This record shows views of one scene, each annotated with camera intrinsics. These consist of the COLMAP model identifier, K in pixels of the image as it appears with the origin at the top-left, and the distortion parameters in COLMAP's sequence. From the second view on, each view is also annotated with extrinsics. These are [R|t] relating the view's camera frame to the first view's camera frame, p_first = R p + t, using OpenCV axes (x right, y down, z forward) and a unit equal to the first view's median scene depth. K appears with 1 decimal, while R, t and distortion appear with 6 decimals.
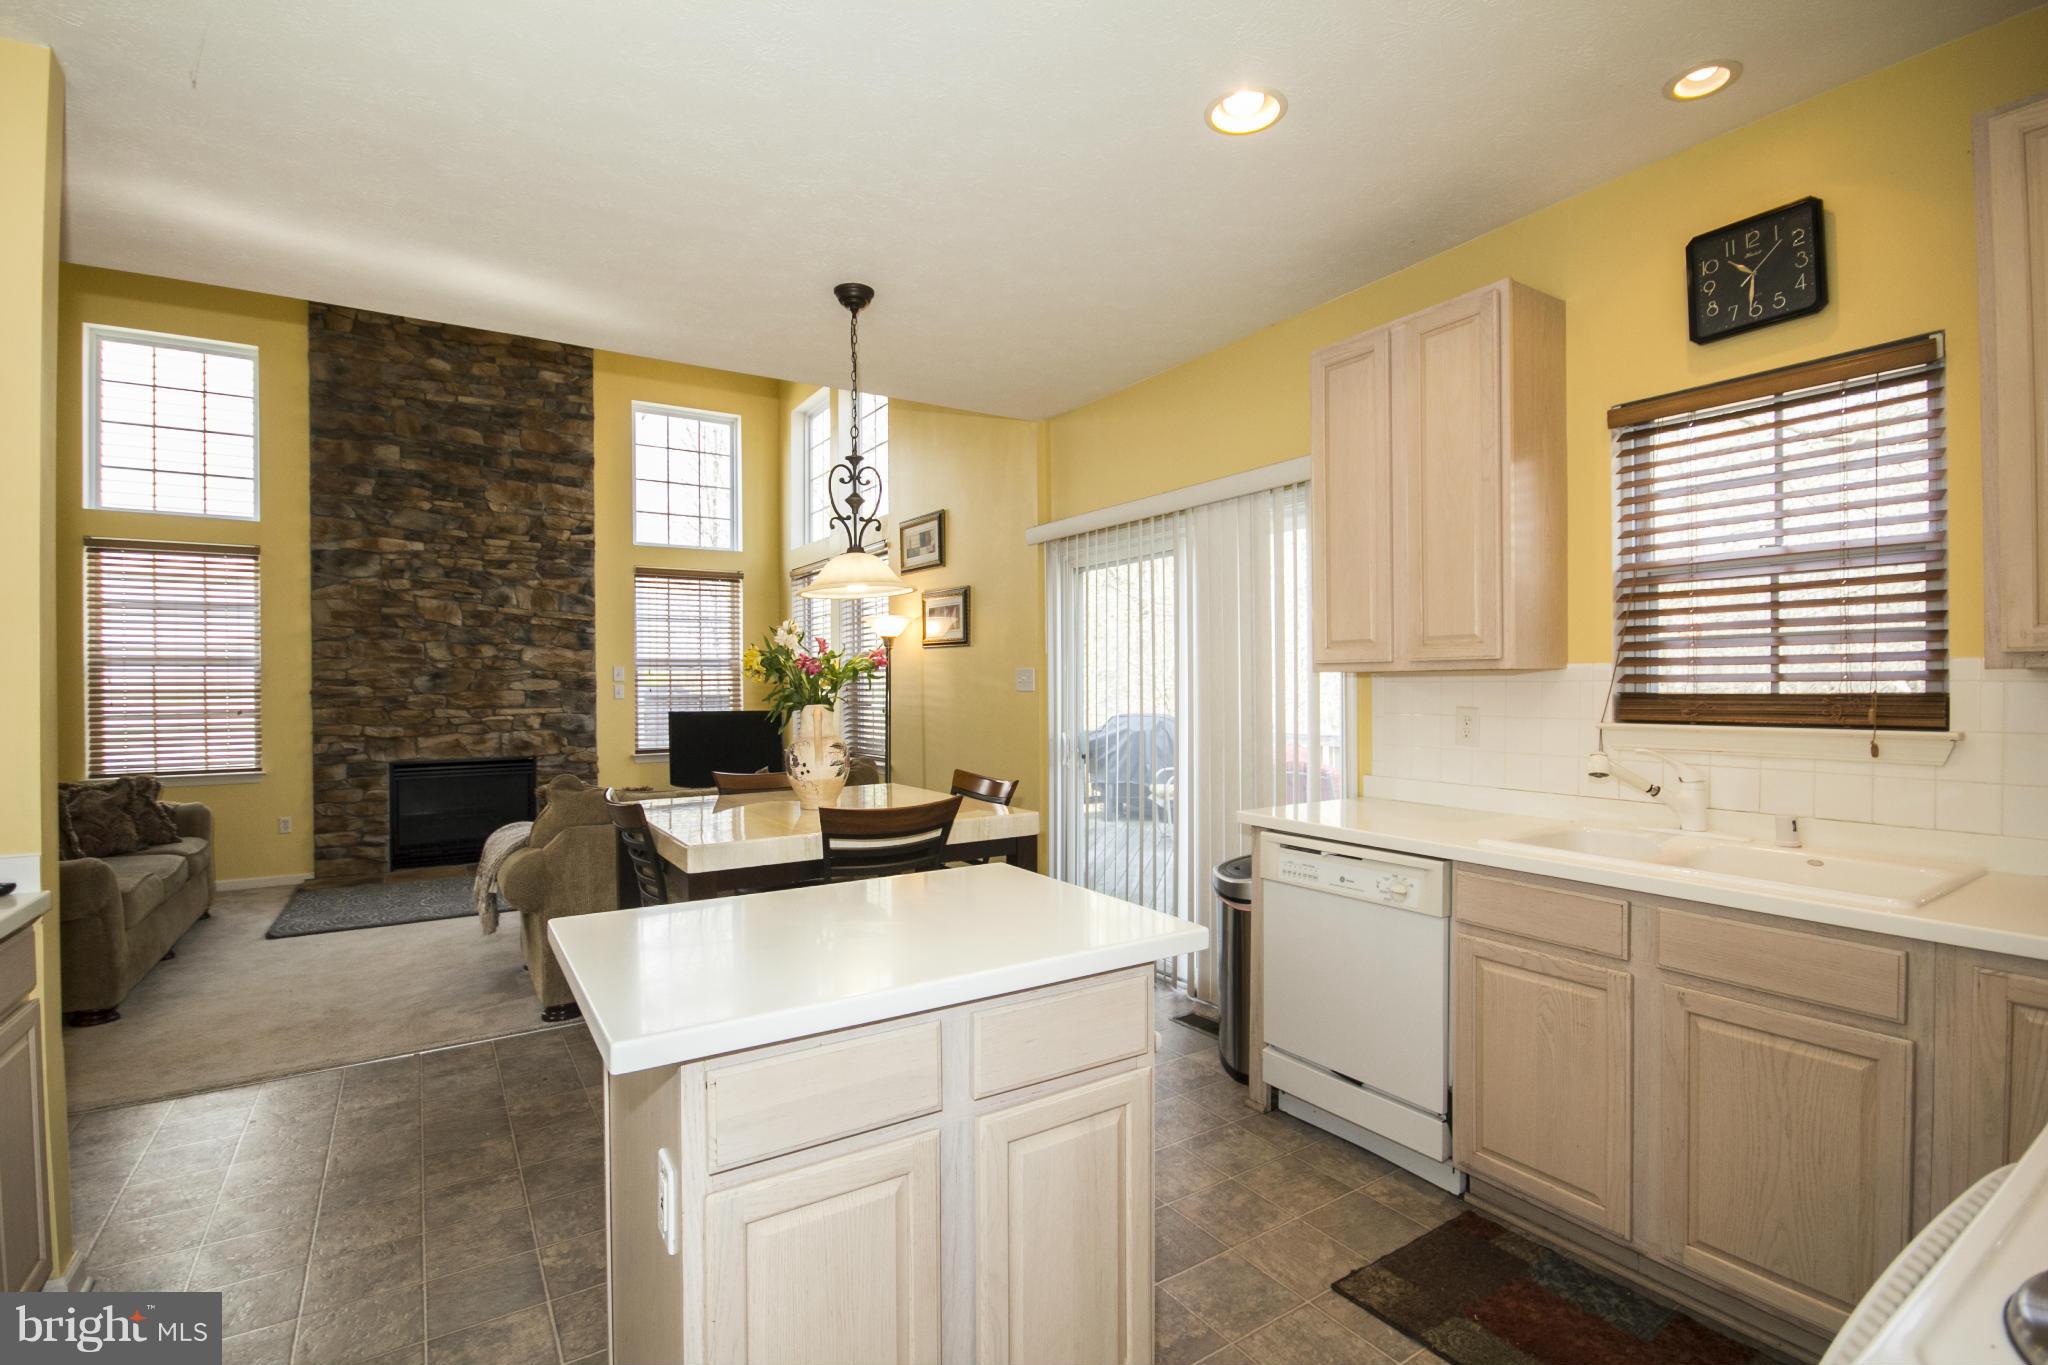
lens RADIAL K [[943.1, 0, 1019.2], [0, 943.1, 689.1], [0, 0, 1]] dist [-0.001978, -0.000245]
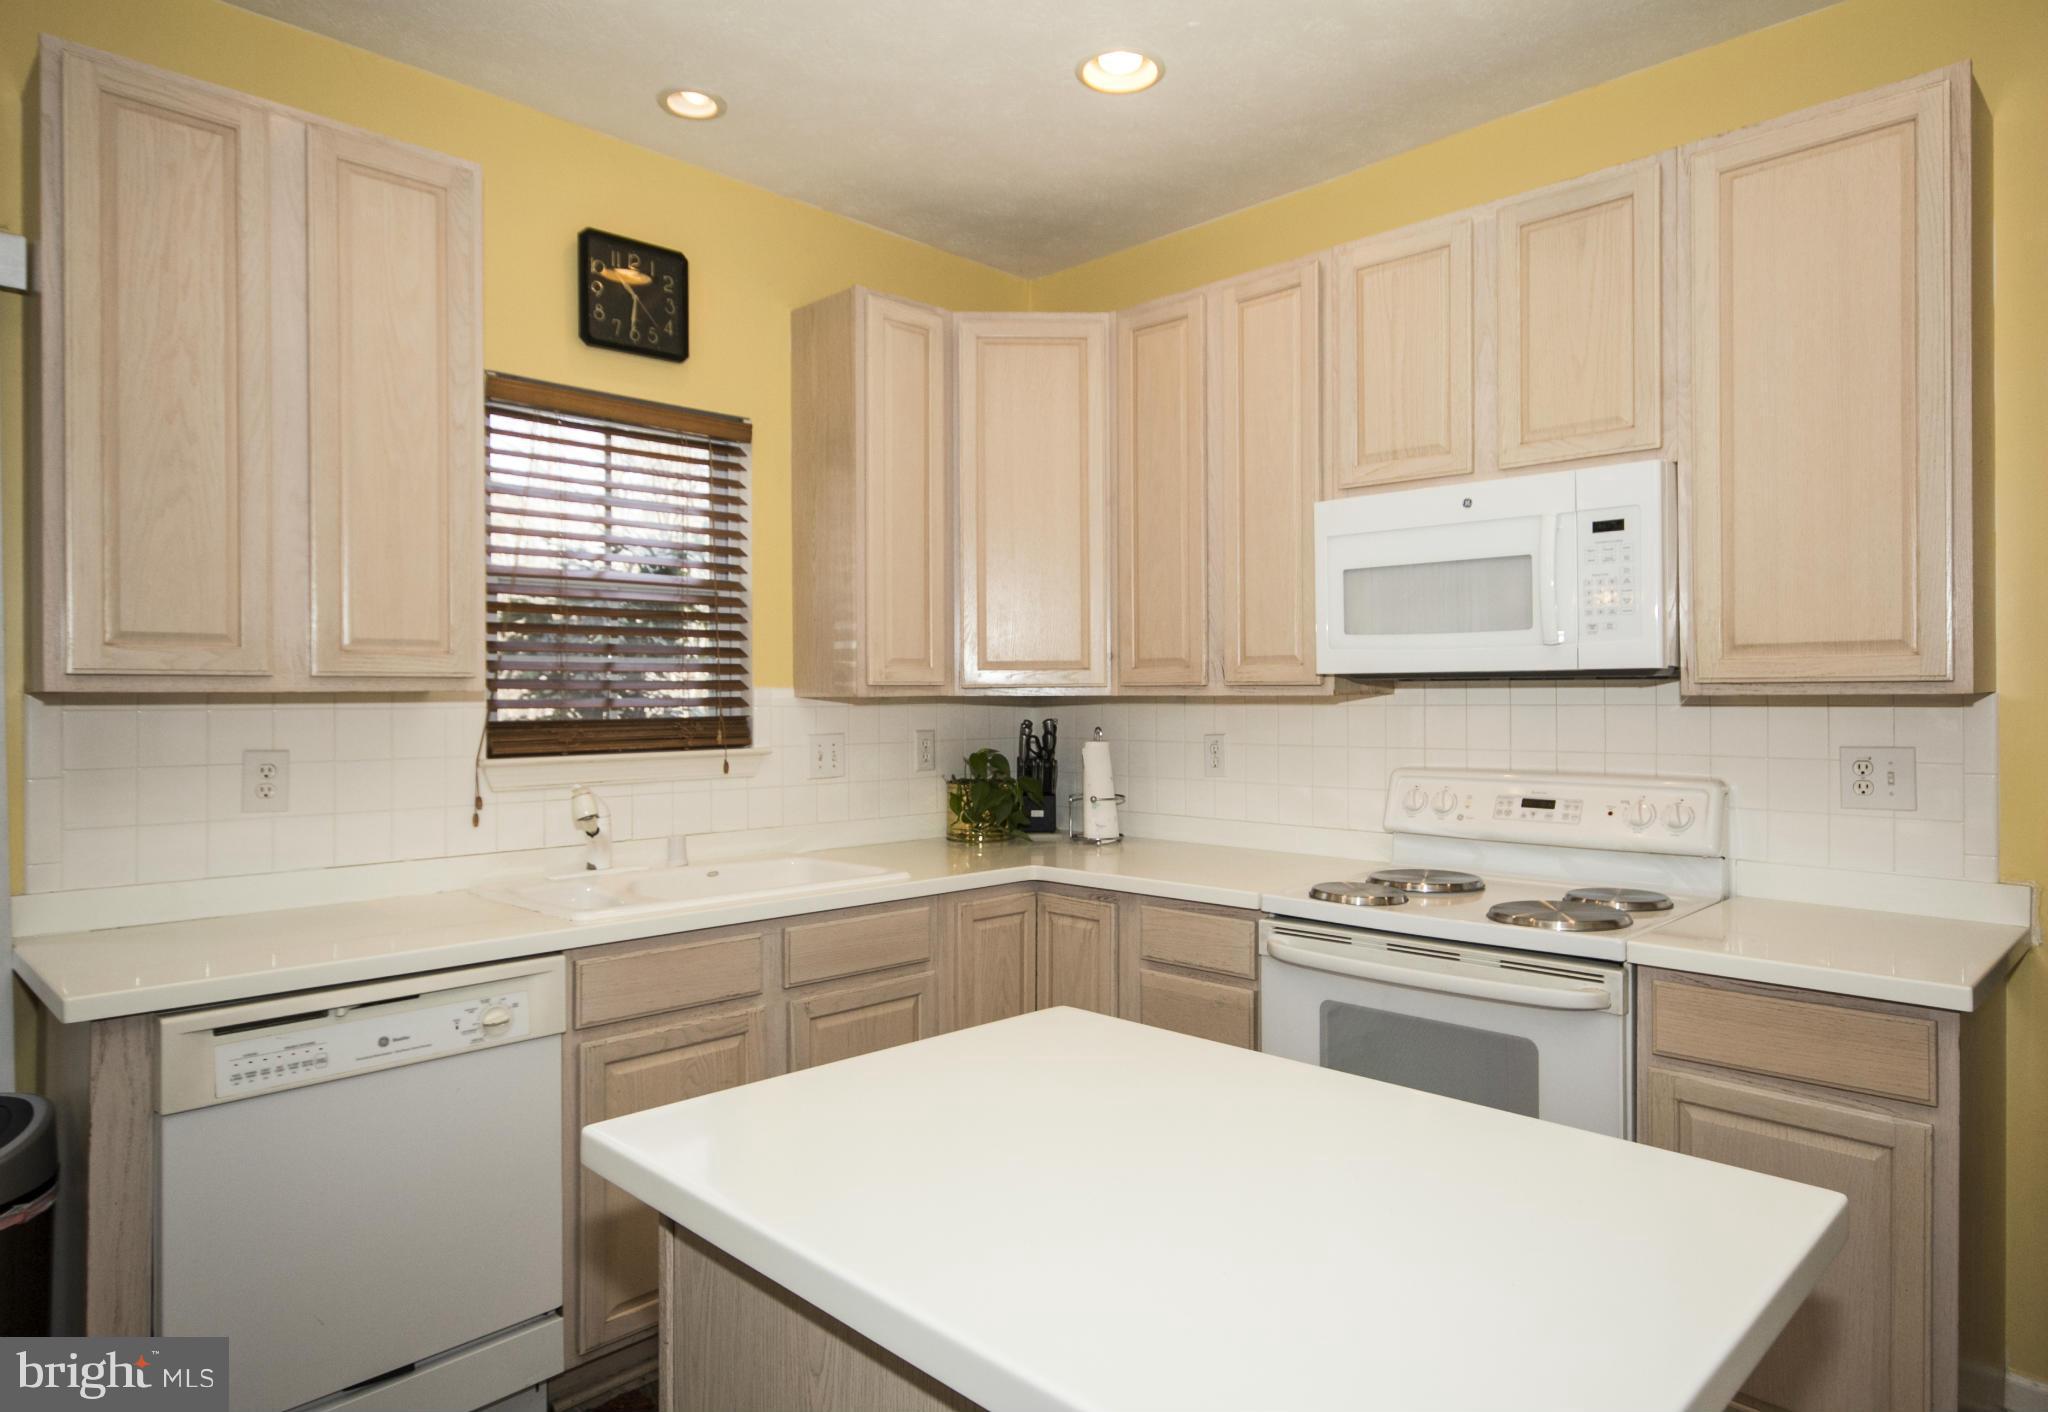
lens RADIAL K [[1225.3, 0, 1061.0], [0, 1225.3, 701.3], [0, 0, 1]] dist [0.005939, 0.002774]
pose [[-0.232788, 0.007149, 0.972501, -0.602899], [0.016128, 0.999864, -0.003490, -0.003027], [-0.972394, 0.014872, -0.232872, 0.903475]]
